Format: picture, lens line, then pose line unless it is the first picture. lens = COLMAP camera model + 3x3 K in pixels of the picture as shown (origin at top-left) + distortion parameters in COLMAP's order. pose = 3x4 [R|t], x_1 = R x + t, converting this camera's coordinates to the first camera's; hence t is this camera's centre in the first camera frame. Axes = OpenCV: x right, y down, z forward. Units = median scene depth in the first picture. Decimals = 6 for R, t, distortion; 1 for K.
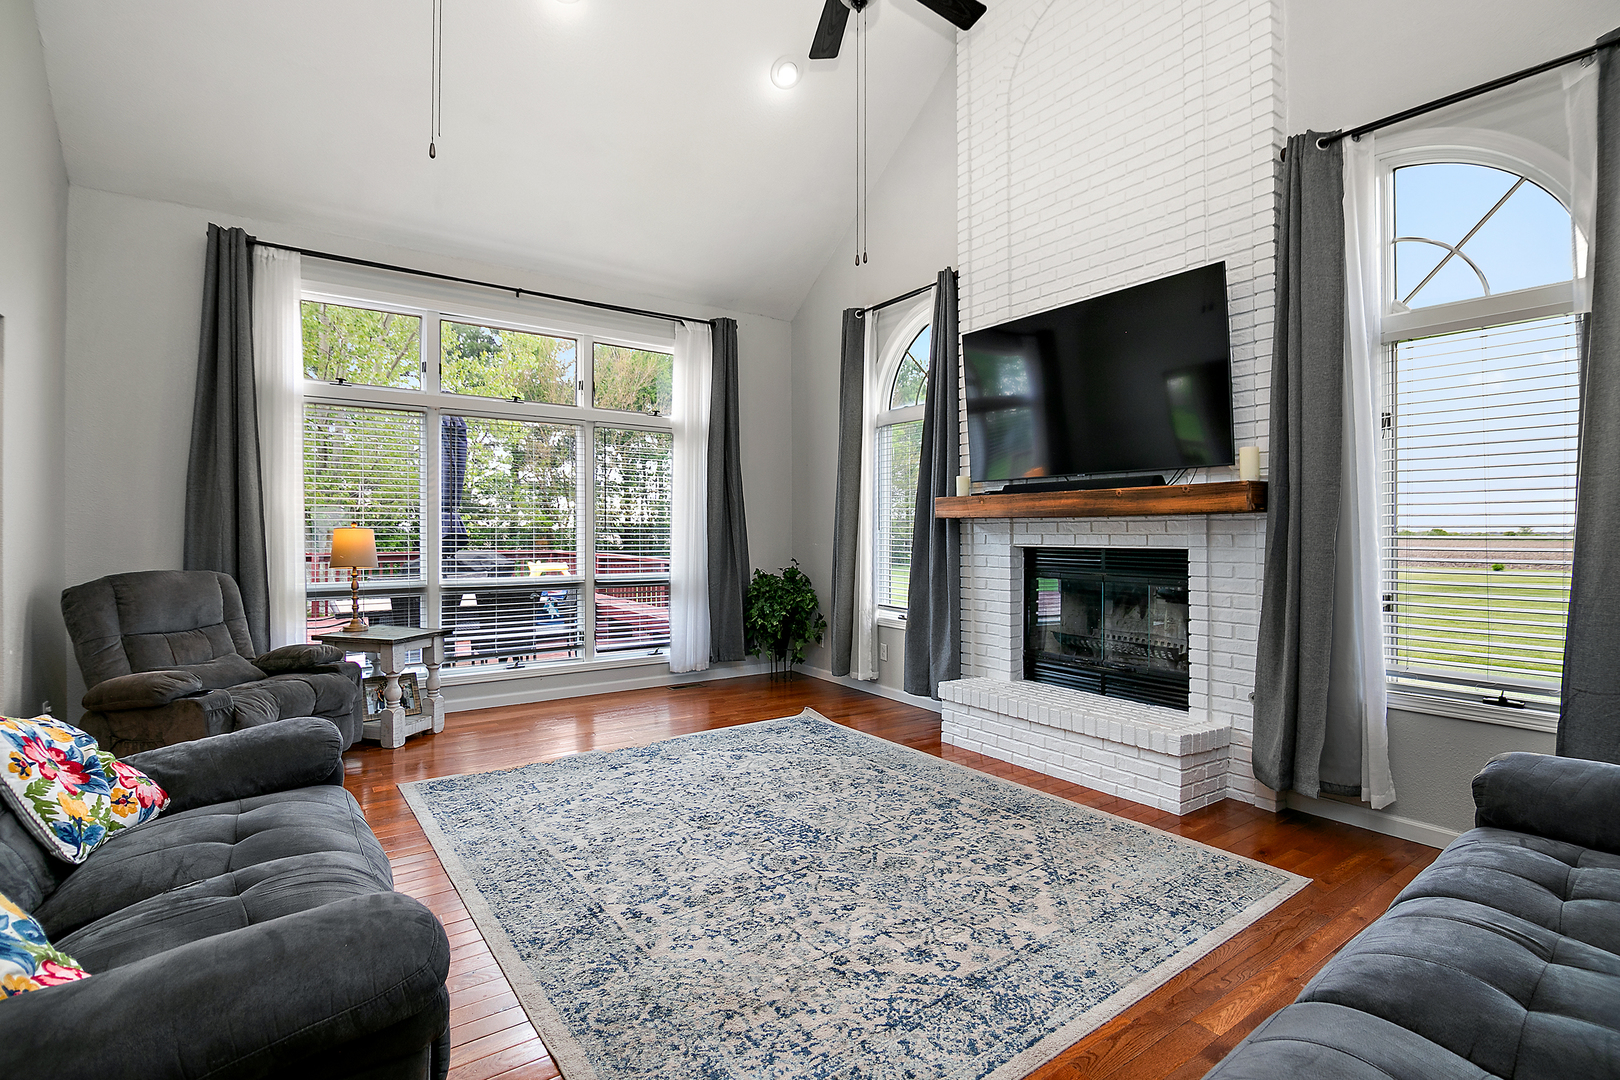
lens RADIAL K [[733.9, 0, 816.4], [0, 733.9, 533.1], [0, 0, 1]] dist [0.017272, -0.007087]
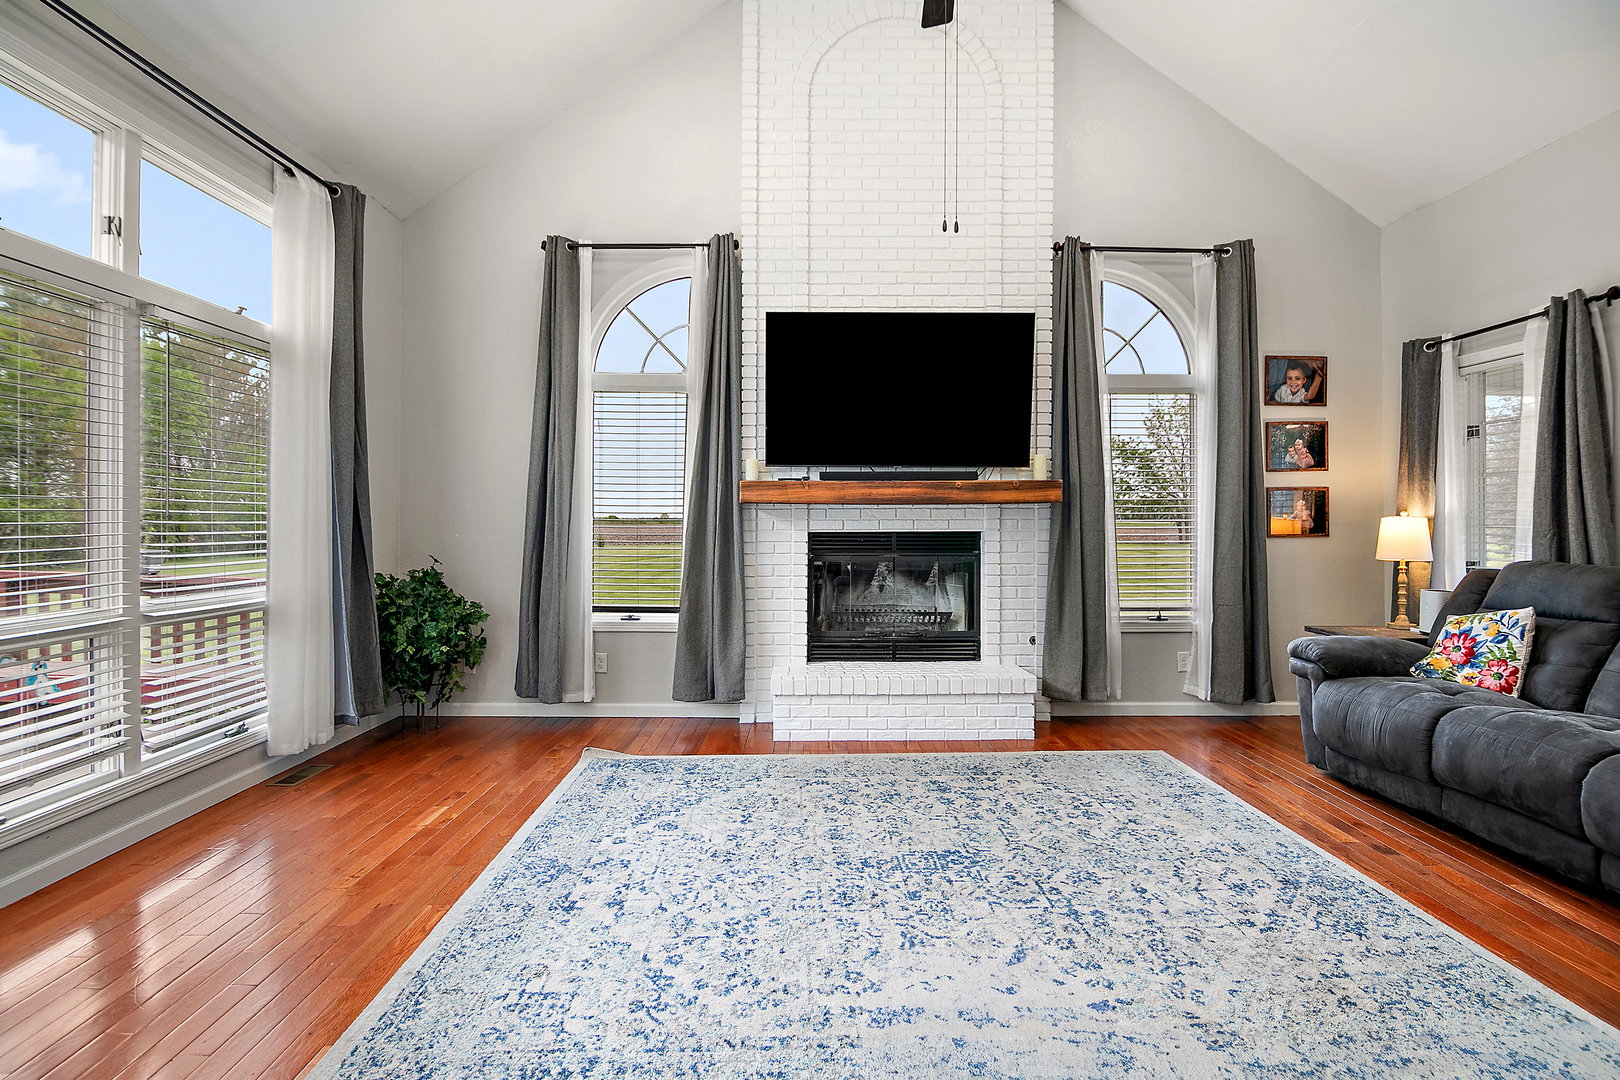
lens RADIAL K [[733.9, 0, 787.6], [0, 733.9, 513.5], [0, 0, 1]] dist [0.017272, -0.007087]
pose [[0.578796, 0.008032, 0.815433, -0.793949], [0.000833, 0.999945, -0.010440, 0.004703], [-0.815472, 0.006722, 0.578757, 0.604382]]
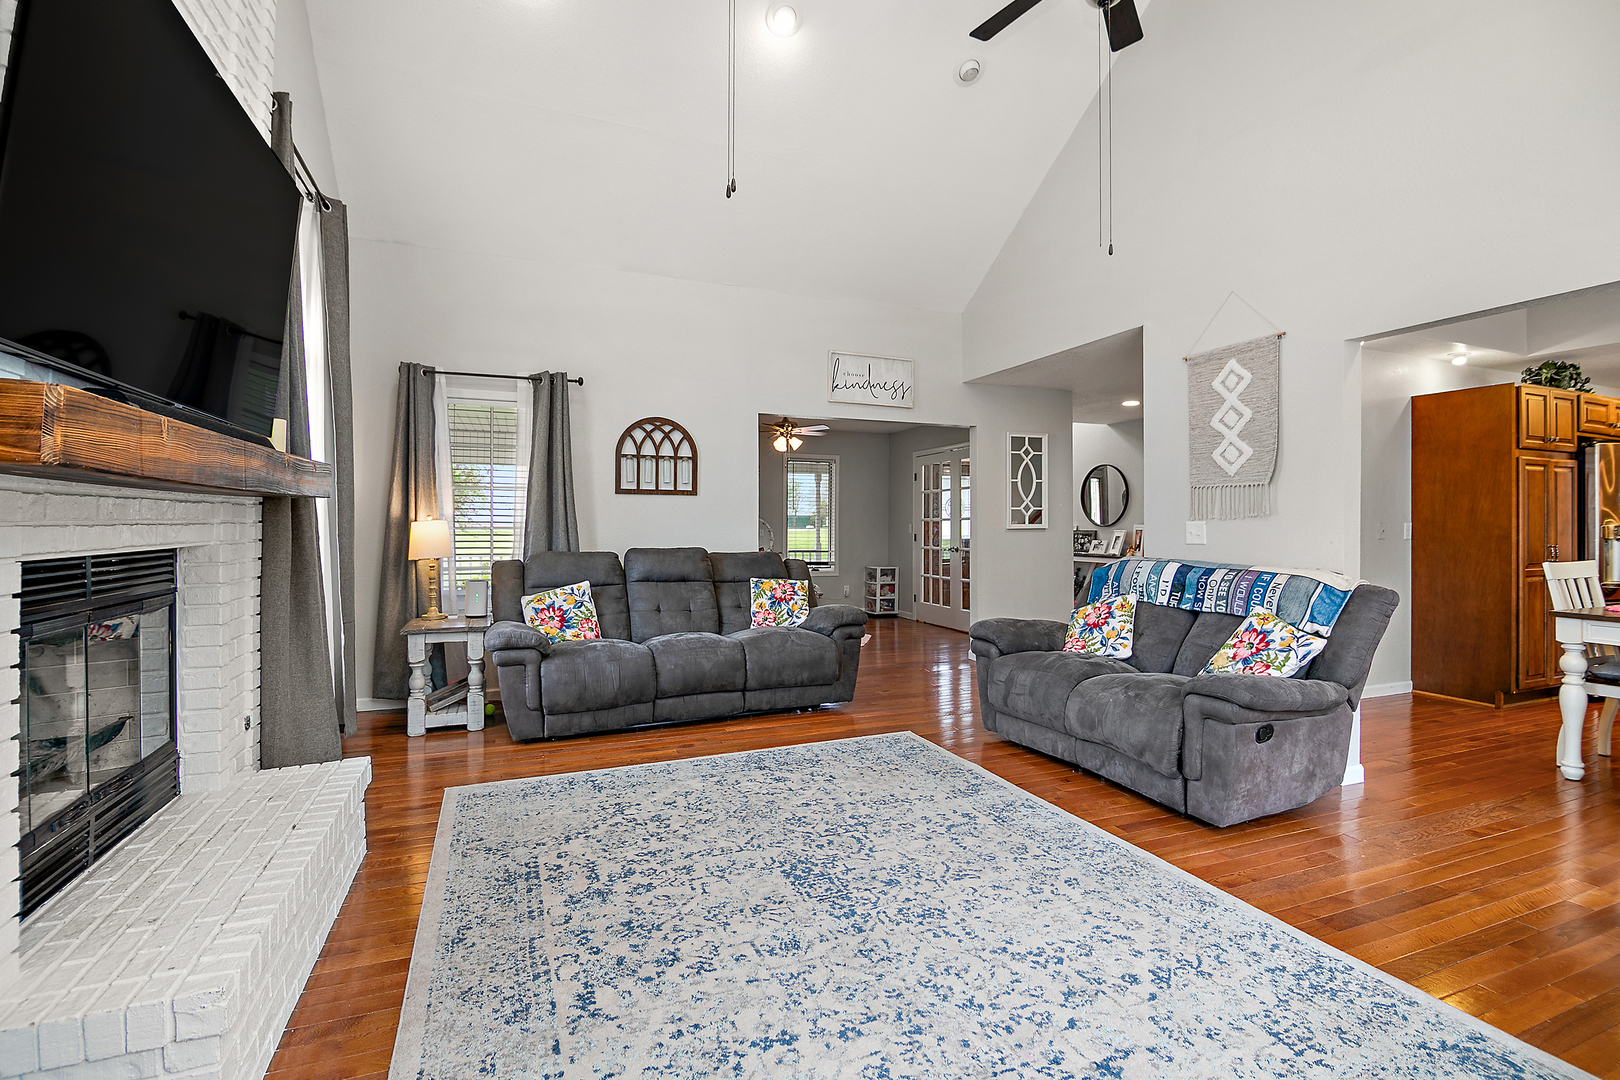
lens RADIAL K [[733.9, 0, 842.3], [0, 733.9, 516.1], [0, 0, 1]] dist [0.017272, -0.007087]
pose [[-0.978762, -0.003617, 0.204967, -0.218069], [-0.005927, 0.999926, -0.010659, 0.002434], [-0.204913, -0.011647, -0.978711, 1.715155]]
